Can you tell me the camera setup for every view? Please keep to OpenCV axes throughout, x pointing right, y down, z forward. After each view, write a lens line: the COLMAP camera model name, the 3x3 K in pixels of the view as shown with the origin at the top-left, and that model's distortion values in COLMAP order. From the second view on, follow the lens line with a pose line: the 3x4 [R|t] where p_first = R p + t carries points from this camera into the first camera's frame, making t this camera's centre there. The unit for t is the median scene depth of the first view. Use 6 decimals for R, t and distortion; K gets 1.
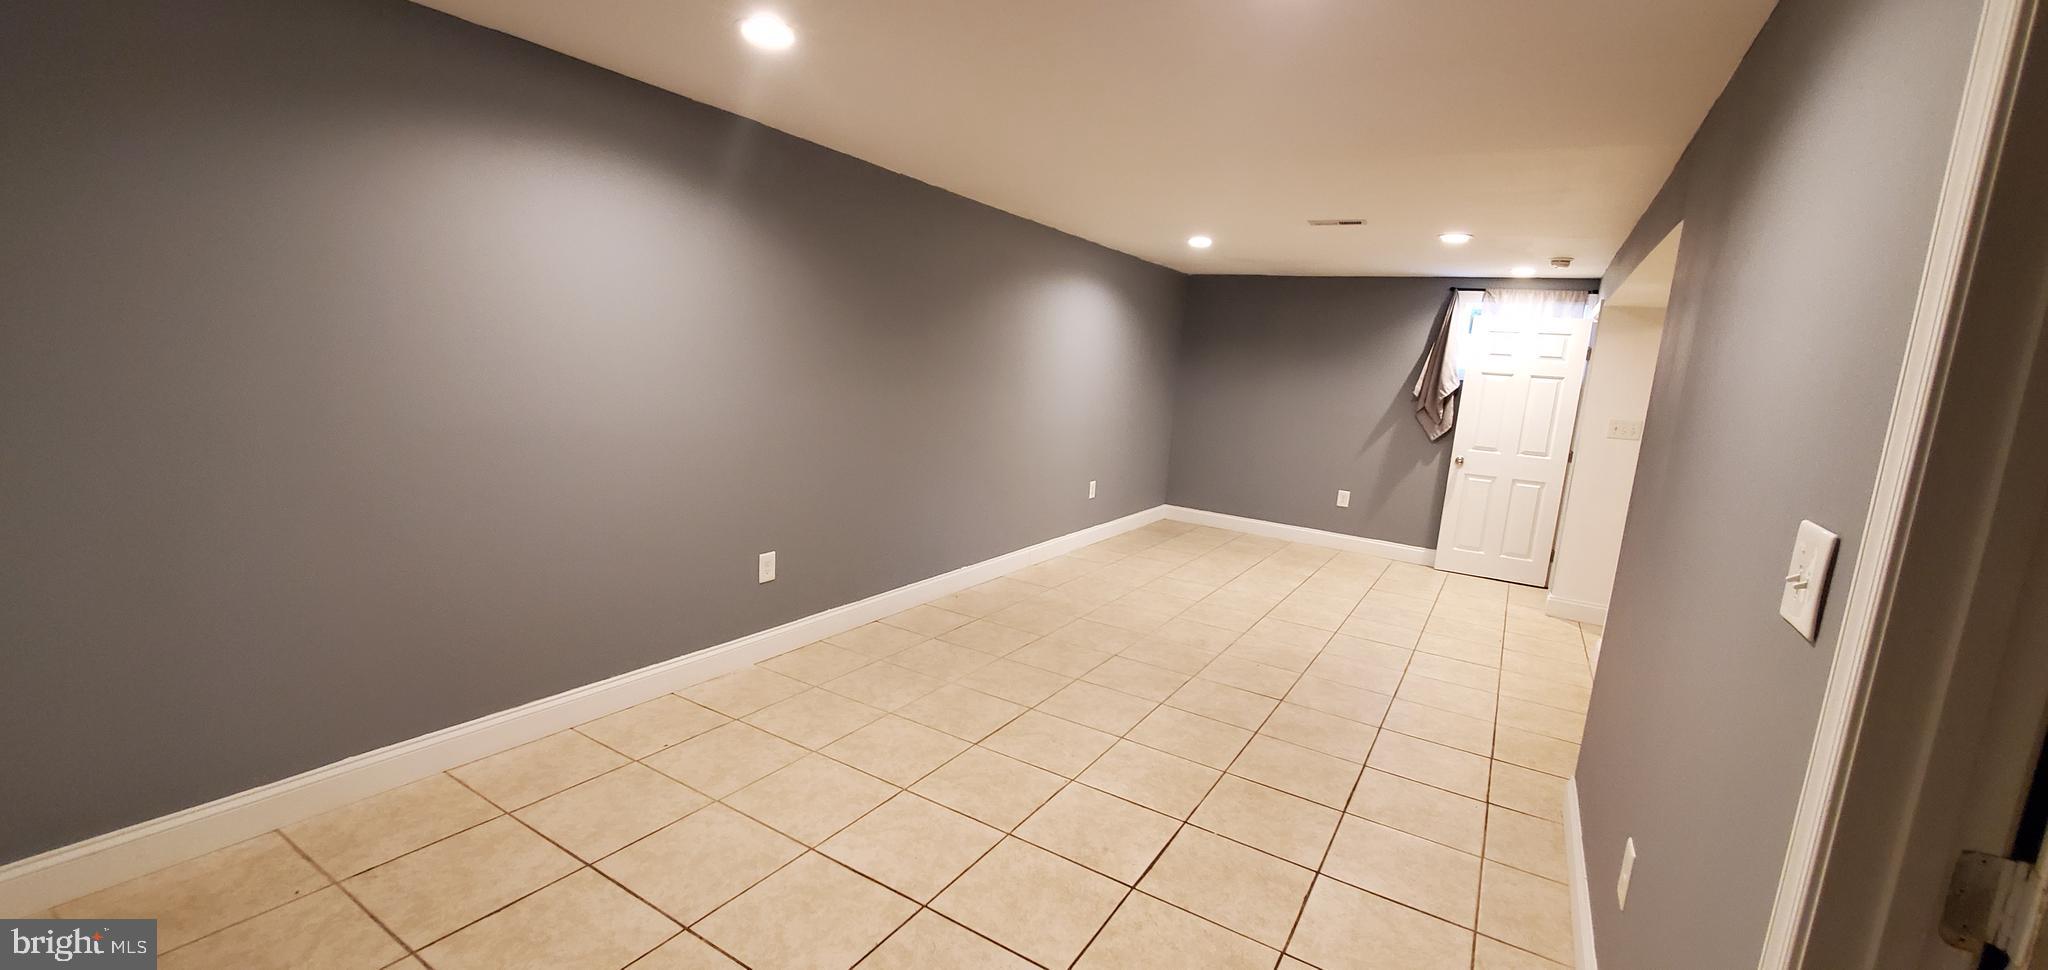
lens RADIAL K [[820.4, 0, 1010.6], [0, 820.4, 483.7], [0, 0, 1]] dist [0.003077, -0.002800]
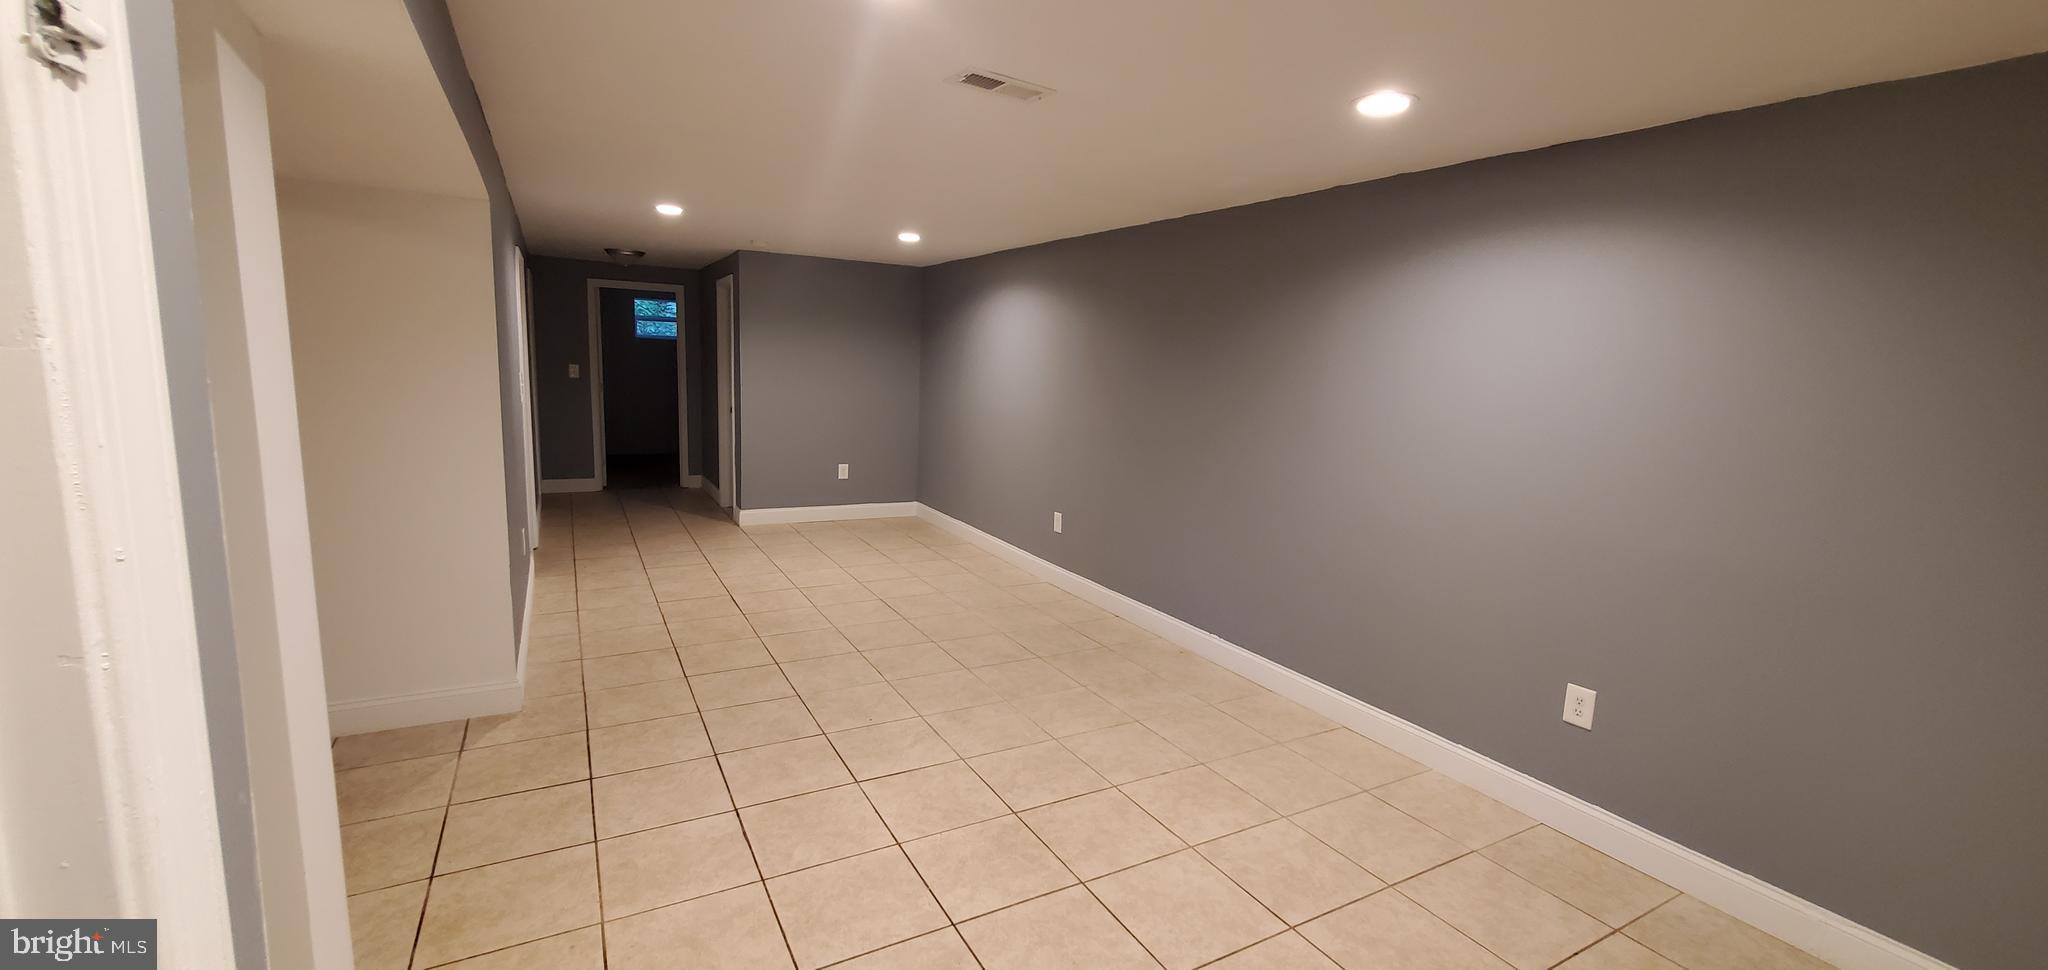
lens RADIAL K [[820.4, 0, 1017.6], [0, 820.4, 489.6], [0, 0, 1]] dist [0.003077, -0.002800]
pose [[-0.482837, 0.047977, -0.874395, 1.025127], [-0.206658, 0.964054, 0.167012, -0.187753], [0.850977, 0.261340, -0.455566, 1.565118]]
